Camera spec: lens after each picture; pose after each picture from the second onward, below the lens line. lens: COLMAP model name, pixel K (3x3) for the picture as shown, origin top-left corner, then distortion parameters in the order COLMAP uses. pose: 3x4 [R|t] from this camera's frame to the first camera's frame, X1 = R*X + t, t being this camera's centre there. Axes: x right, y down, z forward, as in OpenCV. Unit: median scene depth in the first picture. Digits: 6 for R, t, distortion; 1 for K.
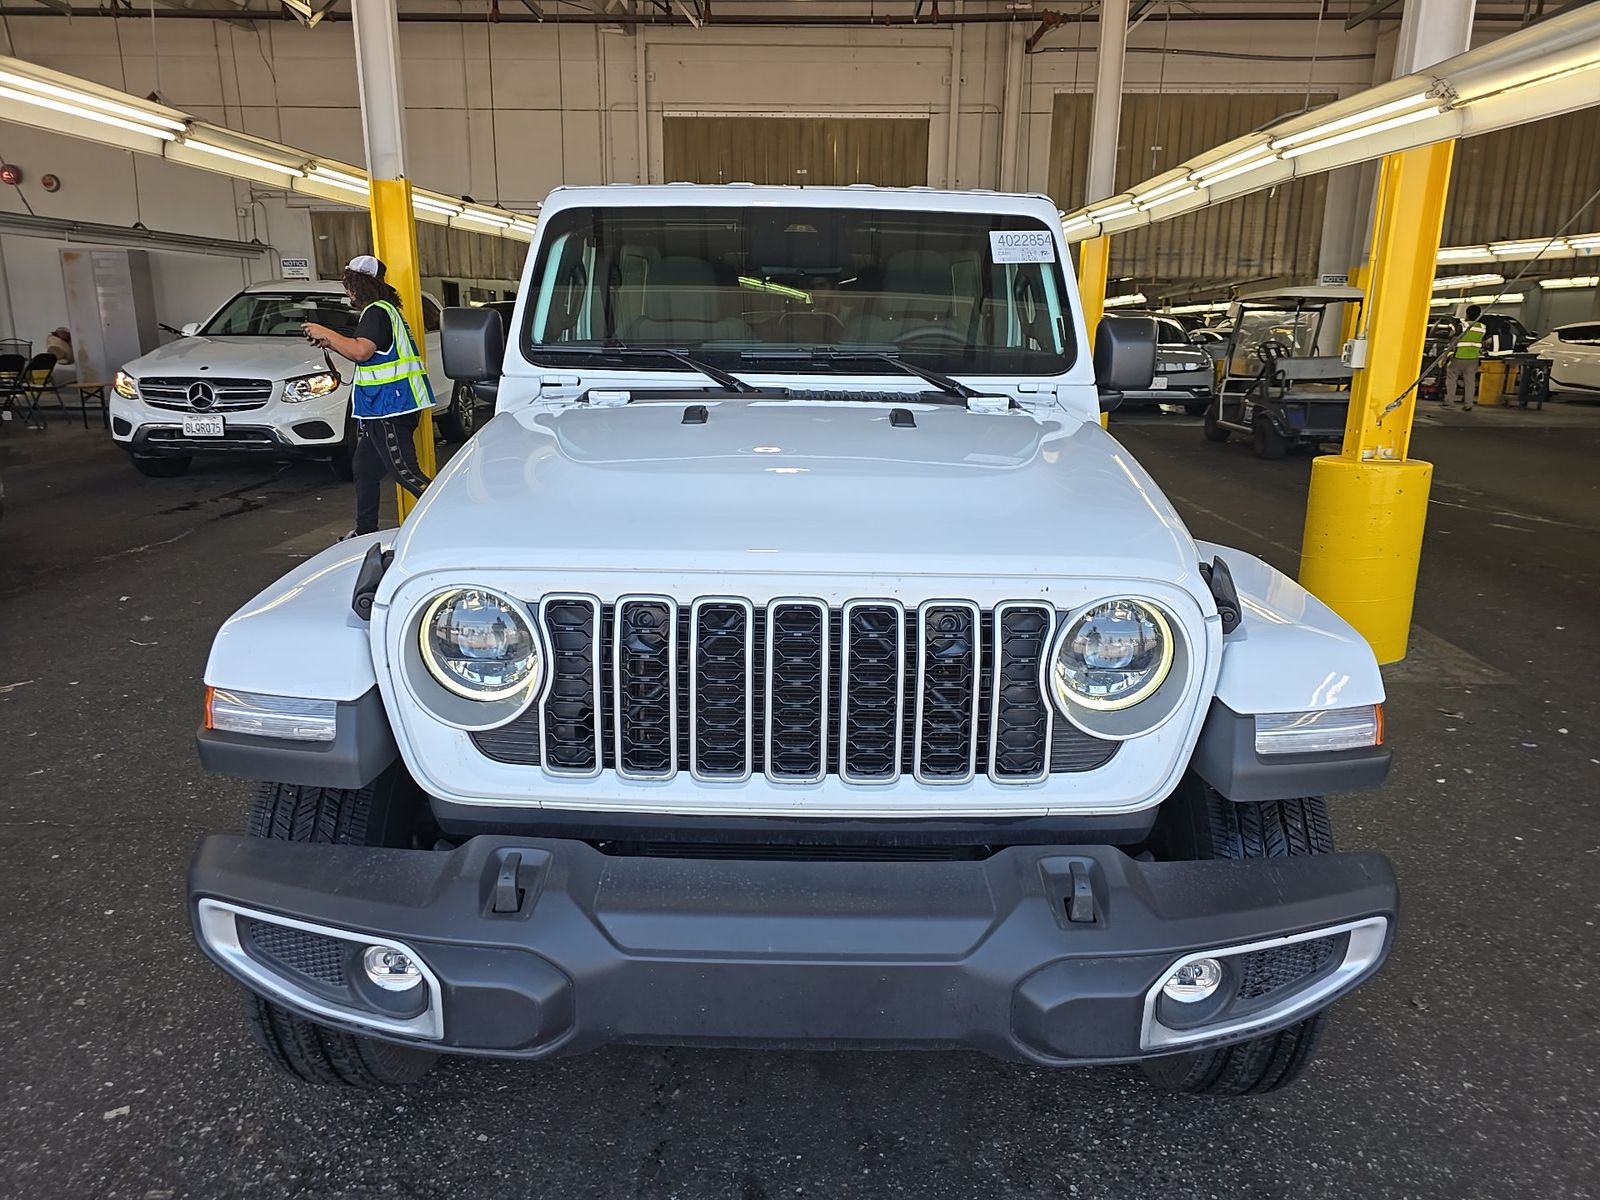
lens RADIAL K [[1080.4, 0, 800.0], [0, 1080.4, 600.0], [0, 0, 1]] dist [0.055768, -0.048271]
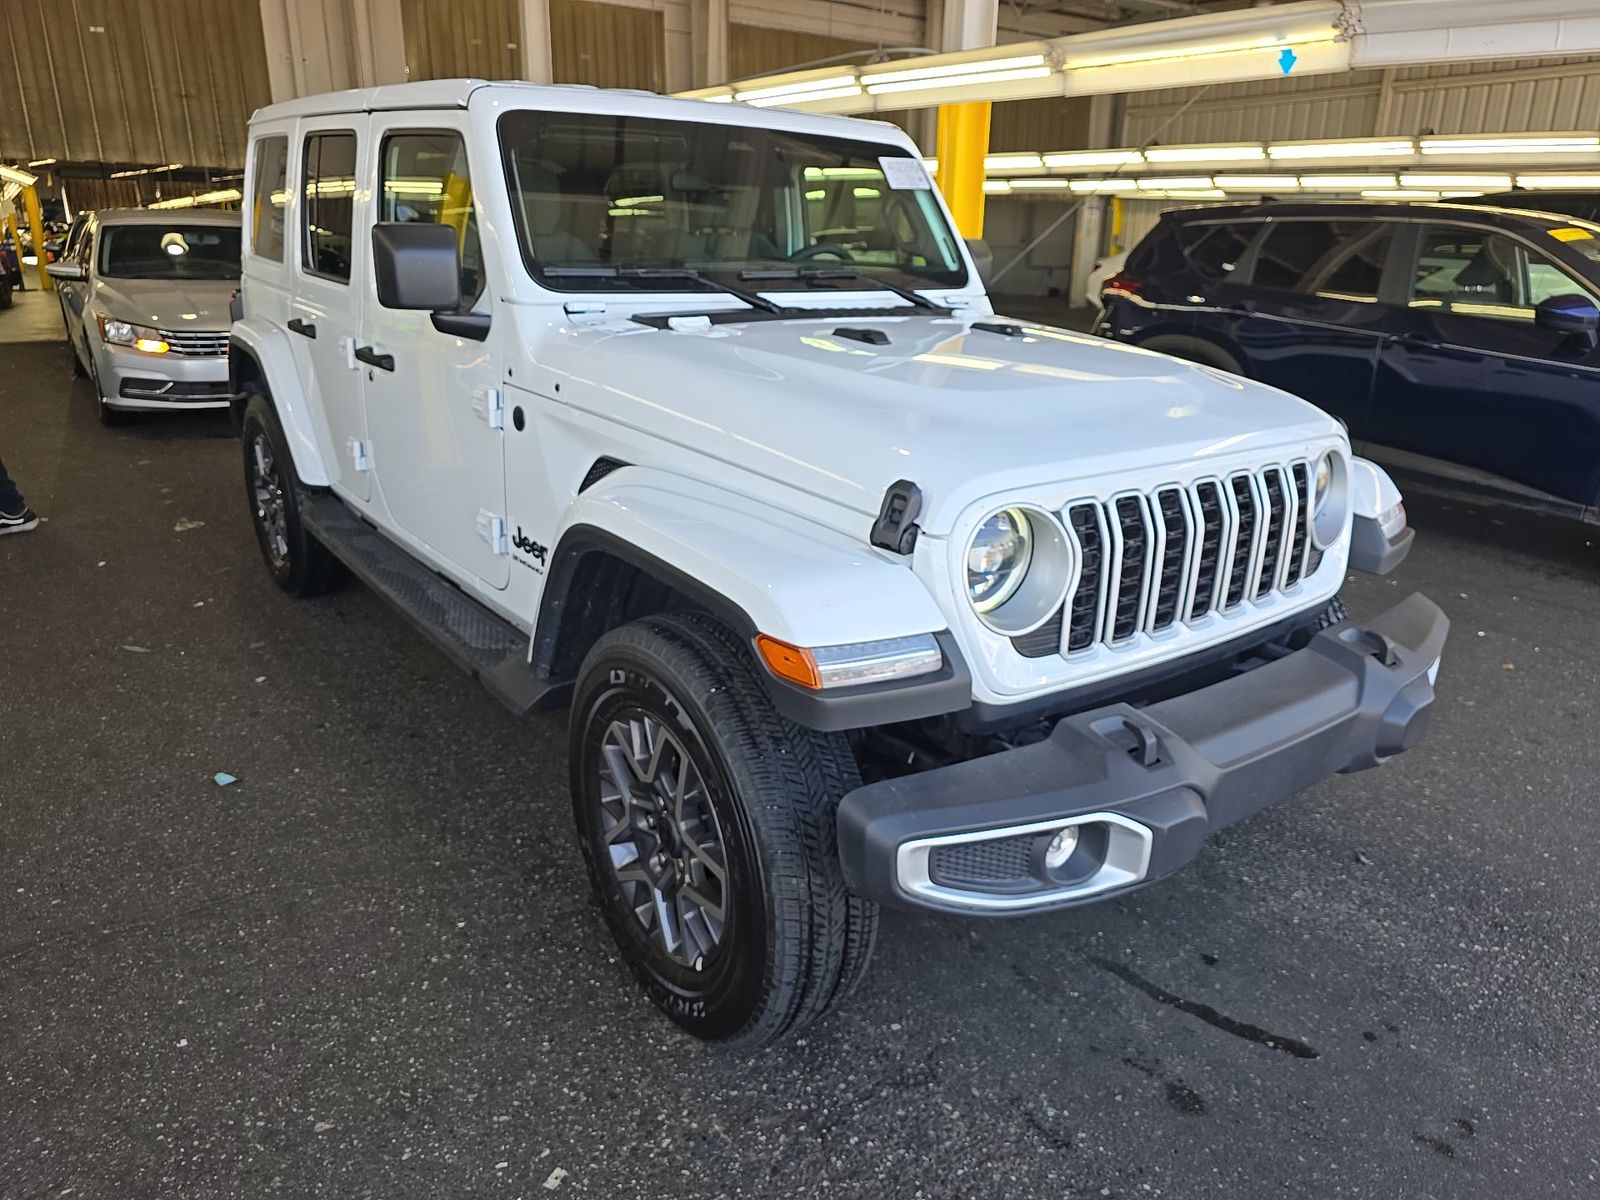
lens RADIAL K [[1080.4, 0, 800.0], [0, 1080.4, 600.0], [0, 0, 1]] dist [0.055768, -0.048271]
pose [[0.794361, -0.187788, 0.577691, -0.706082], [0.136183, 0.981862, 0.131910, -0.058119], [-0.591984, -0.026112, 0.805526, 0.155378]]
